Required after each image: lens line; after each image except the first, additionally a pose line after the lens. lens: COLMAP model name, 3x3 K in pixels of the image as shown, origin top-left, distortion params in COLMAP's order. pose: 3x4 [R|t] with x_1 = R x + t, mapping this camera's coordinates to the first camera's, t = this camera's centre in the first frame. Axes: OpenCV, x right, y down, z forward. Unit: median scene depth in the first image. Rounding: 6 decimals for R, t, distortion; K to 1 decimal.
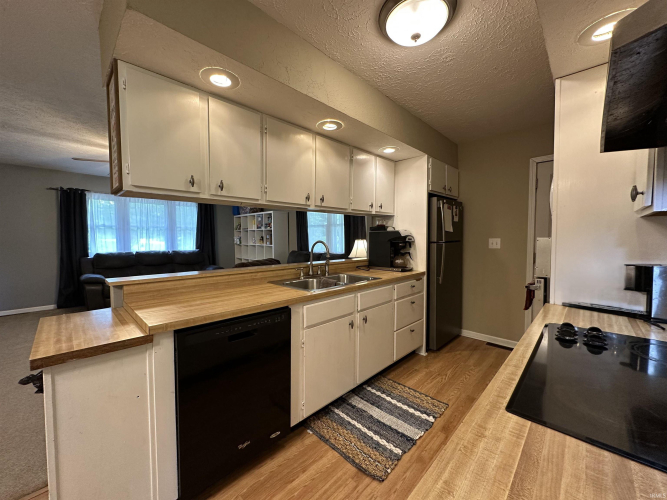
lens RADIAL K [[266.5, 0, 333.5], [0, 266.5, 250.0], [0, 0, 1]] dist [-0.000206, 0.000049]
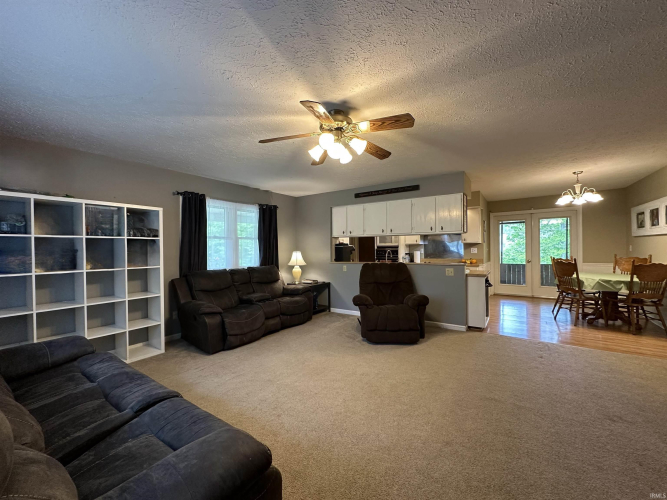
lens RADIAL K [[266.5, 0, 333.5], [0, 266.5, 250.0], [0, 0, 1]] dist [-0.000206, 0.000049]
pose [[-0.161992, -0.005690, 0.986776, -1.021447], [0.061789, 0.997963, 0.015898, -0.046935], [-0.984856, 0.063548, -0.161310, 0.857923]]
